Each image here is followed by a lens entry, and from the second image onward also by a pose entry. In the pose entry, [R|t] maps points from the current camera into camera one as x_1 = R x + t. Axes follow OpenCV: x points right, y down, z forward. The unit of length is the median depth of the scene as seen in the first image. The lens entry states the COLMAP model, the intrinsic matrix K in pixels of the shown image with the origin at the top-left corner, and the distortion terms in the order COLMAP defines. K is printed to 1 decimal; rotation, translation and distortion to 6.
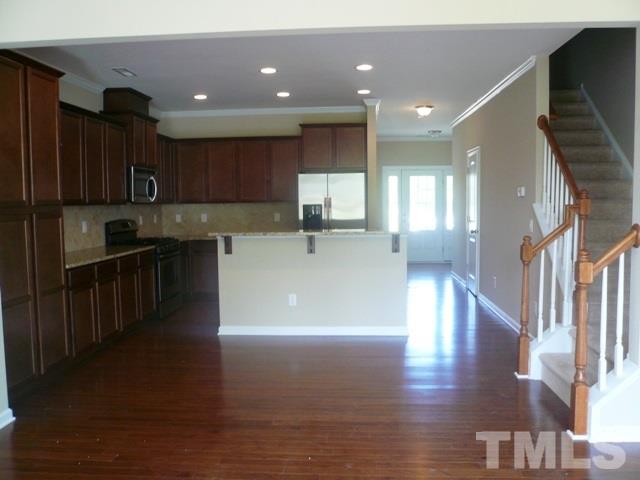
lens RADIAL K [[539.2, 0, 324.9], [0, 539.2, 238.2], [0, 0, 1]] dist [-0.128208, 0.122080]
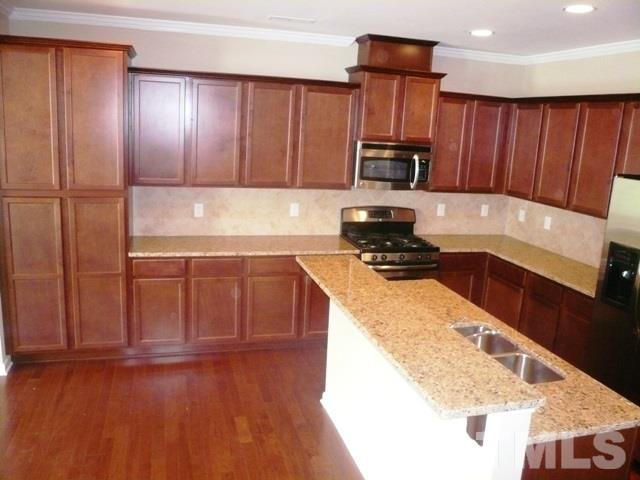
lens RADIAL K [[539.2, 0, 323.7], [0, 539.2, 237.1], [0, 0, 1]] dist [-0.128208, 0.122080]
pose [[0.339442, 0.225821, -0.913118, 0.341379], [-0.125789, 0.972933, 0.193853, -0.142243], [0.932178, 0.049058, 0.358660, 0.677030]]
